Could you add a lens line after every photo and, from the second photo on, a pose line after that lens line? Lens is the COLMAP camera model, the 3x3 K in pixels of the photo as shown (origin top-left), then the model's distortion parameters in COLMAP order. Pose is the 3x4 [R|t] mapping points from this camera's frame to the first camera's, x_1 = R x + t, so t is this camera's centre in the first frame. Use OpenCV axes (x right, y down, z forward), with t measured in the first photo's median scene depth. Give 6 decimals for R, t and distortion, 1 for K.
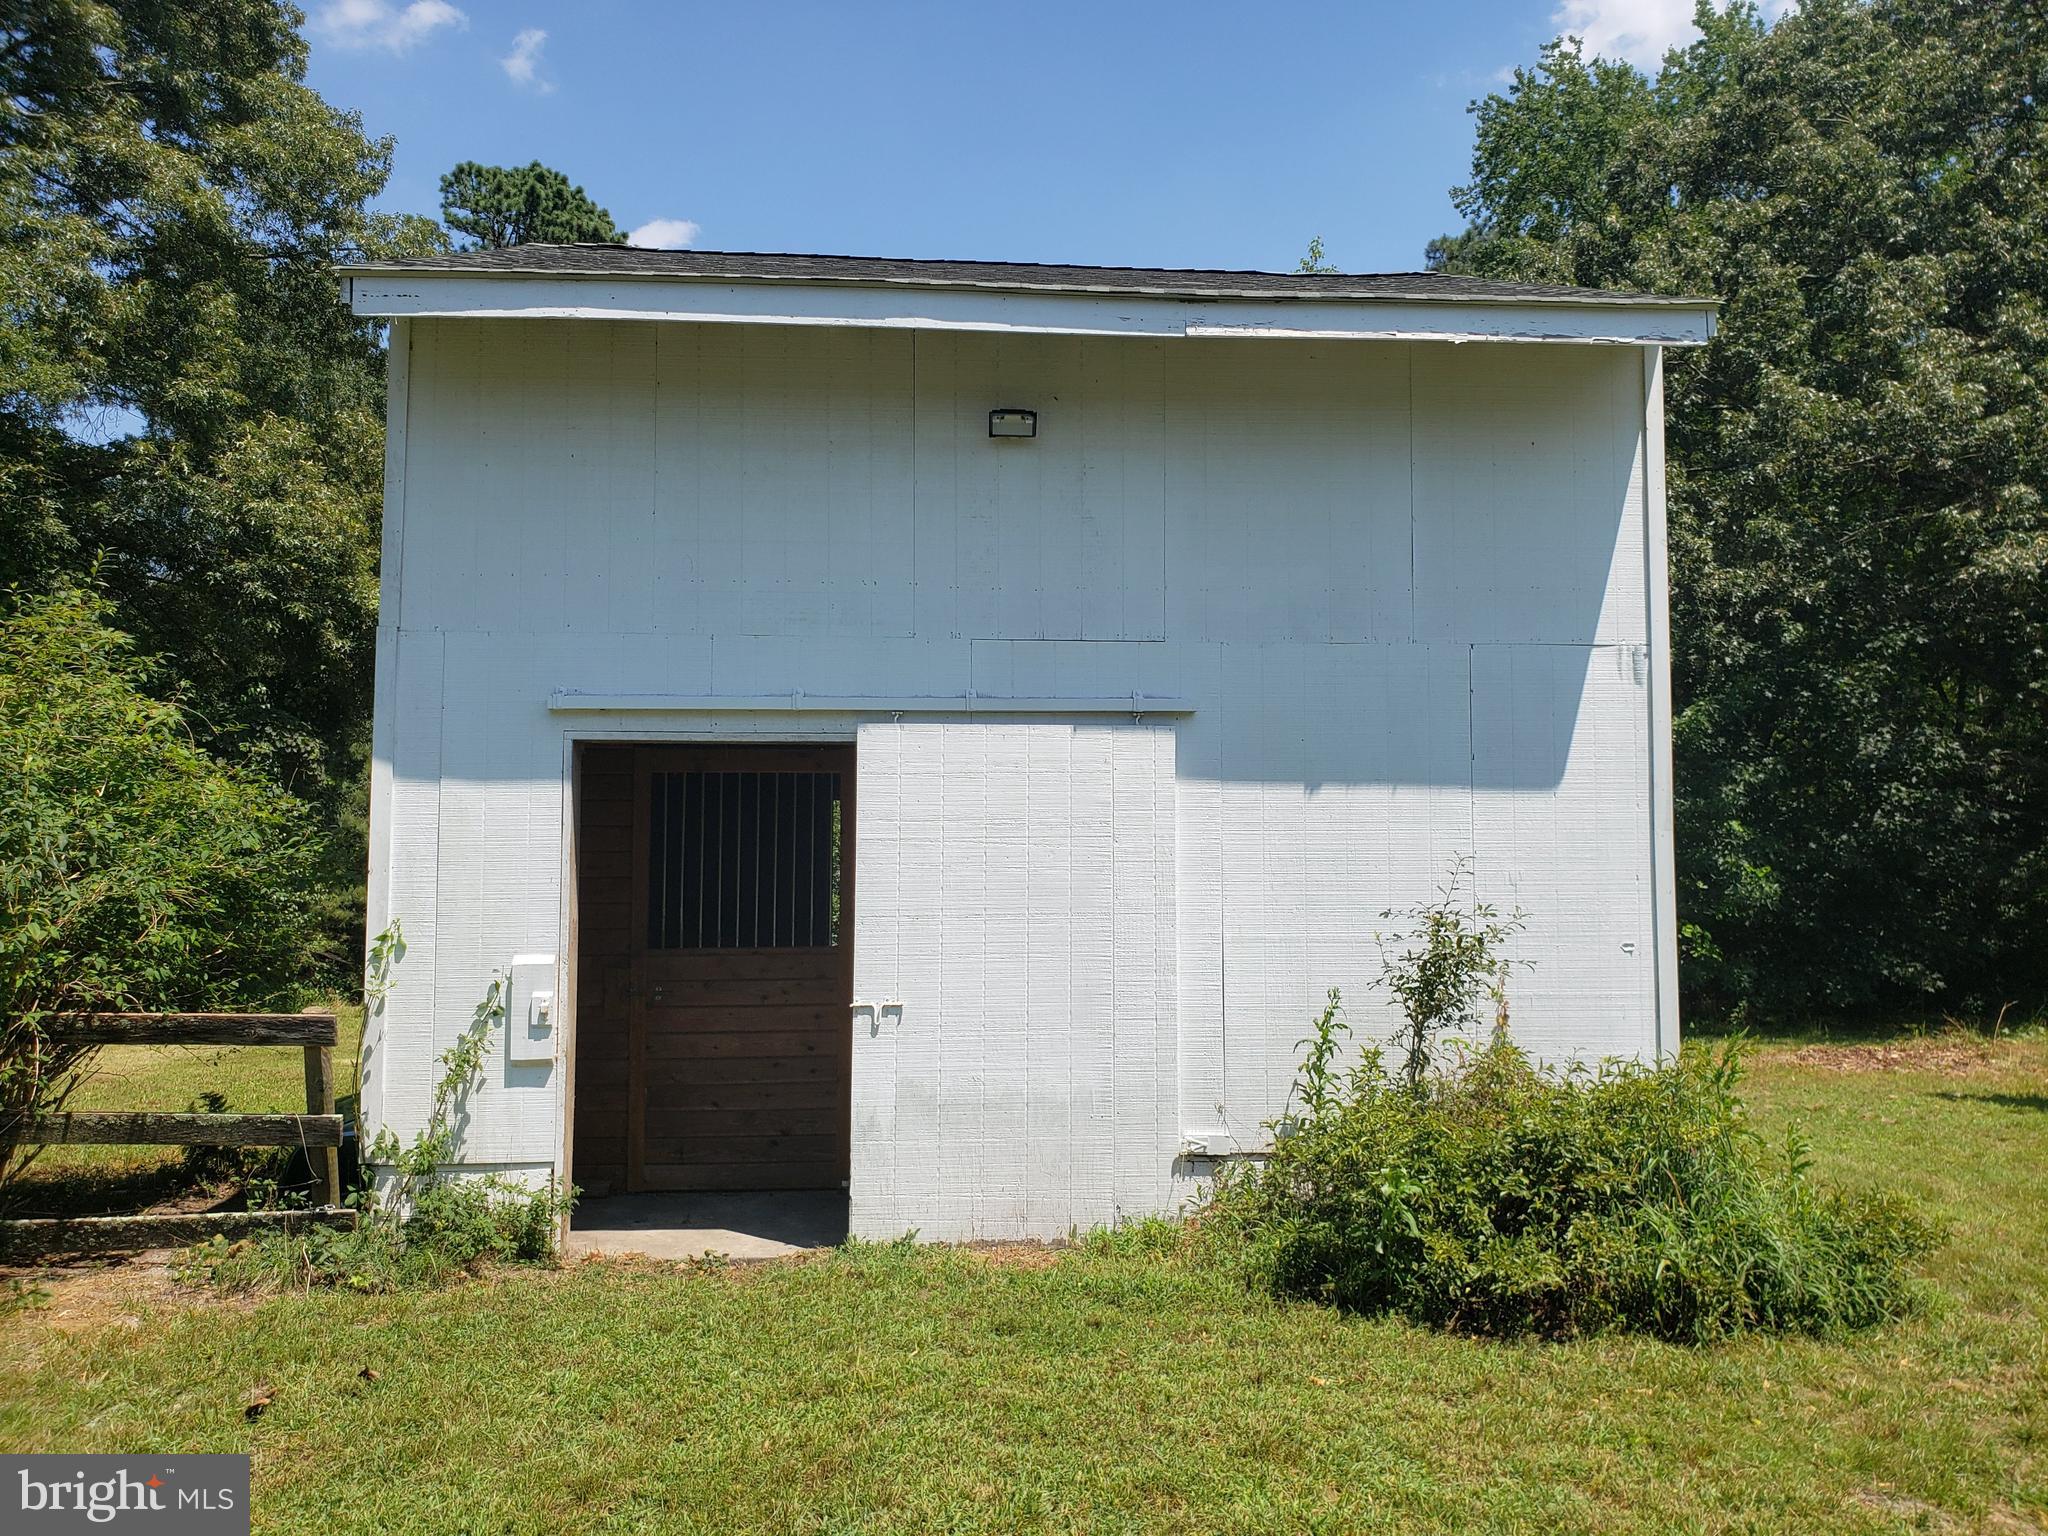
lens RADIAL K [[1566.1, 0, 1059.3], [0, 1566.1, 766.5], [0, 0, 1]] dist [0.004562, -0.001378]
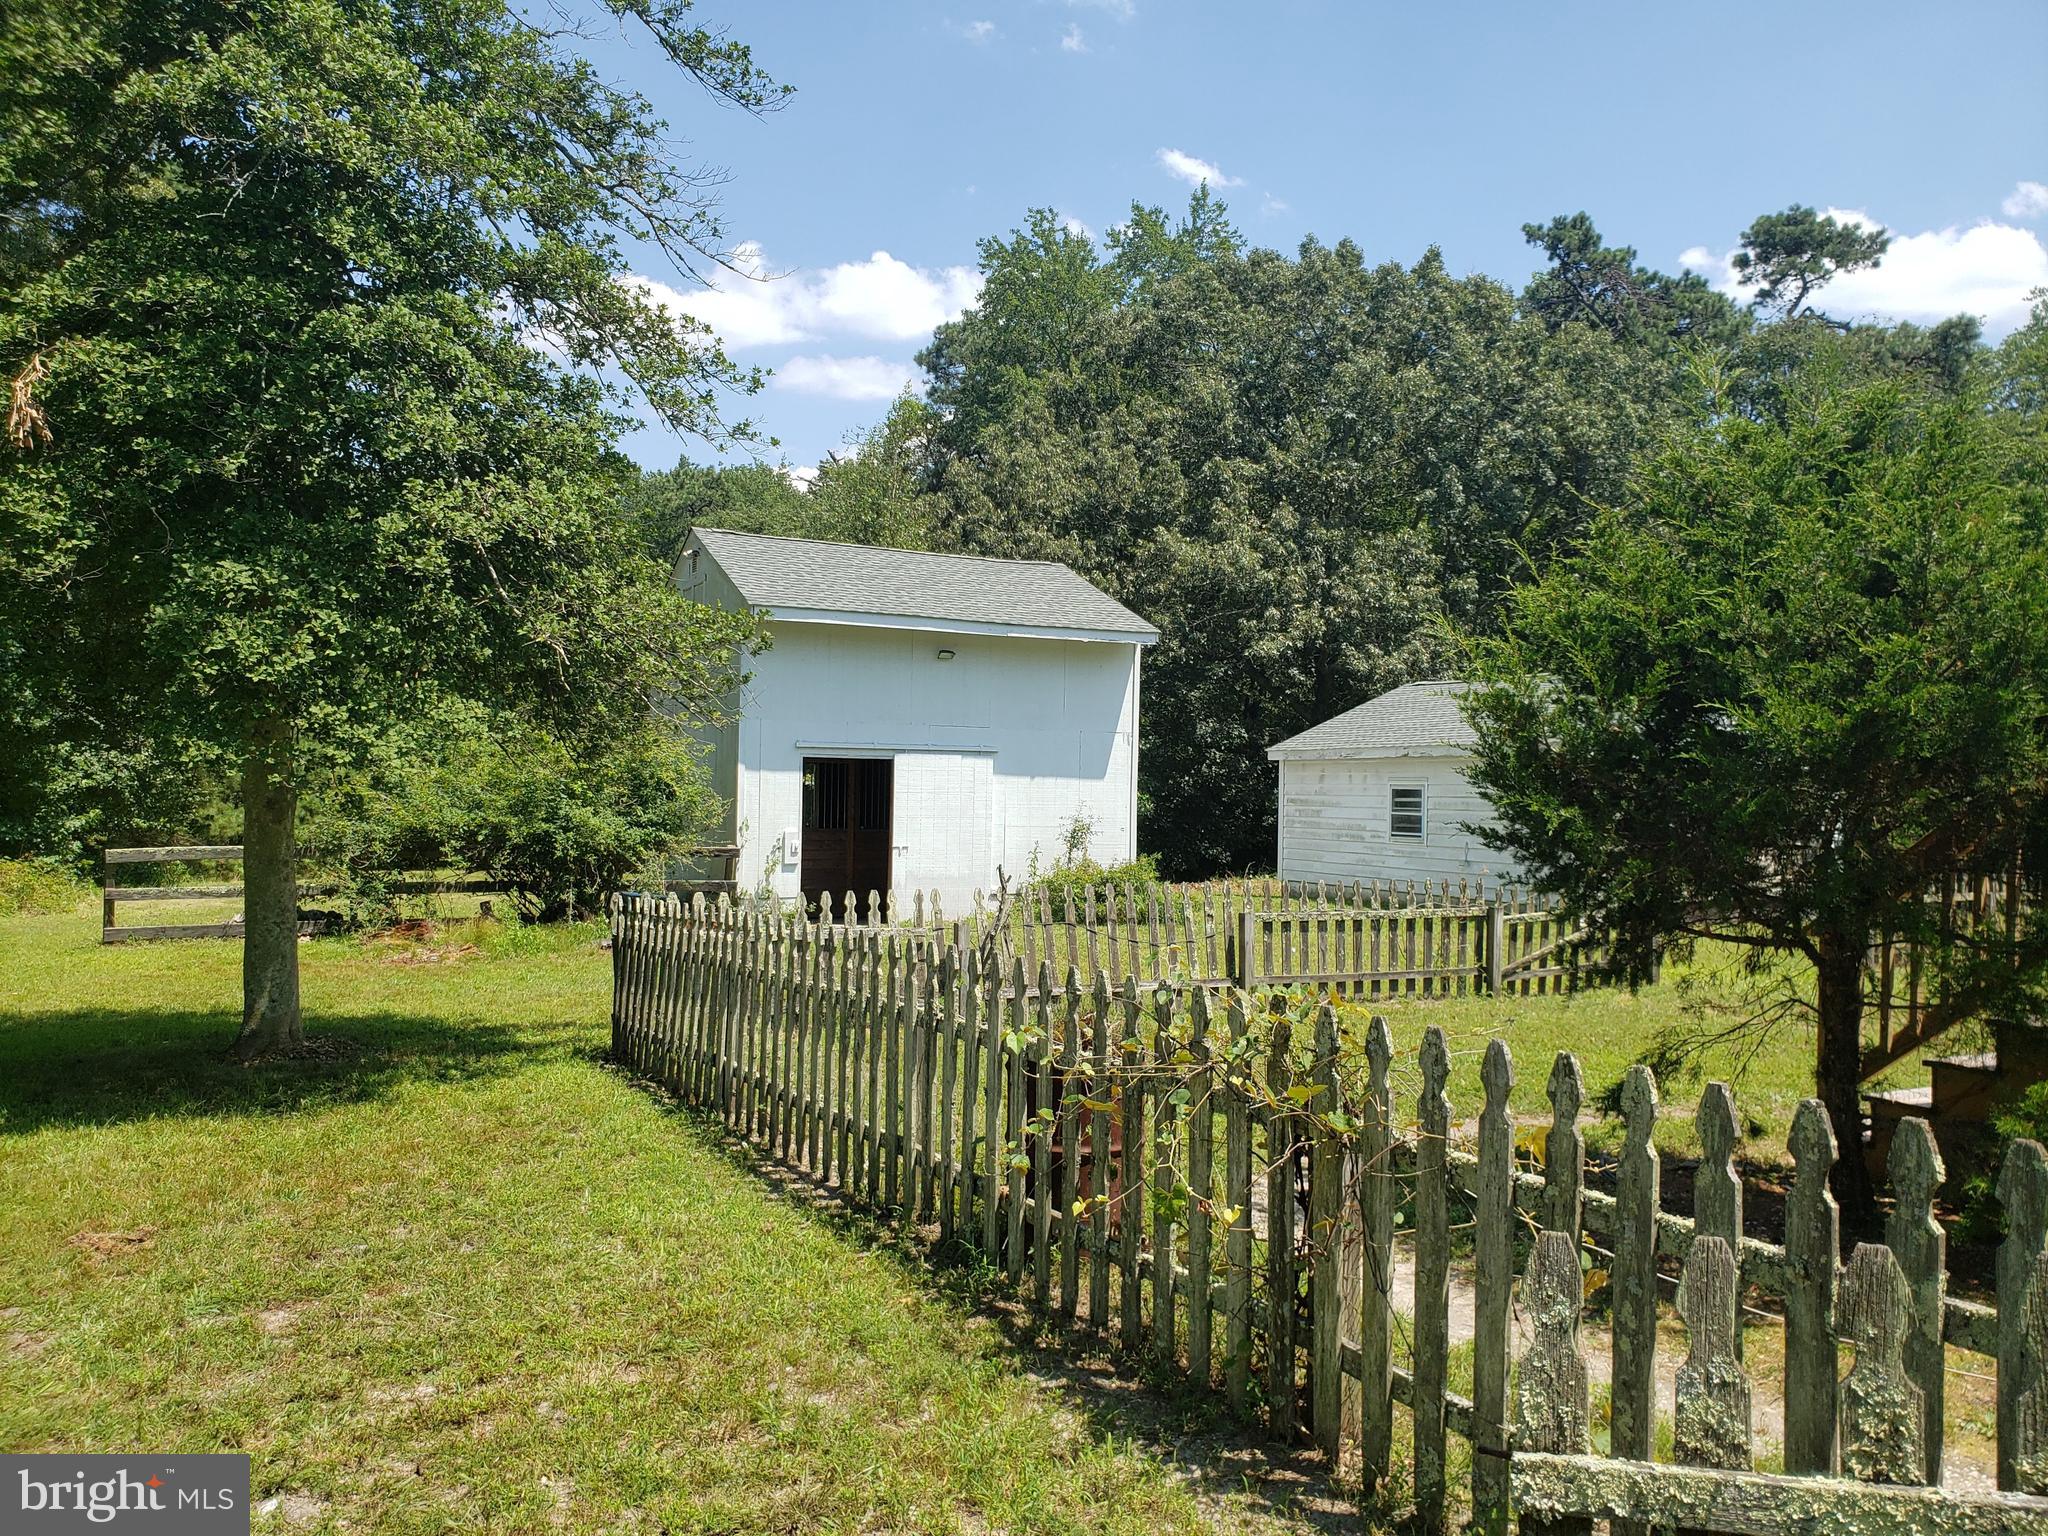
lens RADIAL K [[1566.1, 0, 1032.8], [0, 1566.1, 787.6], [0, 0, 1]] dist [0.004562, -0.001378]
pose [[0.934282, 0.017170, 0.356120, -0.399471], [-0.043444, 0.996879, 0.065912, -0.072411], [-0.353877, -0.077052, 0.932113, -0.804059]]
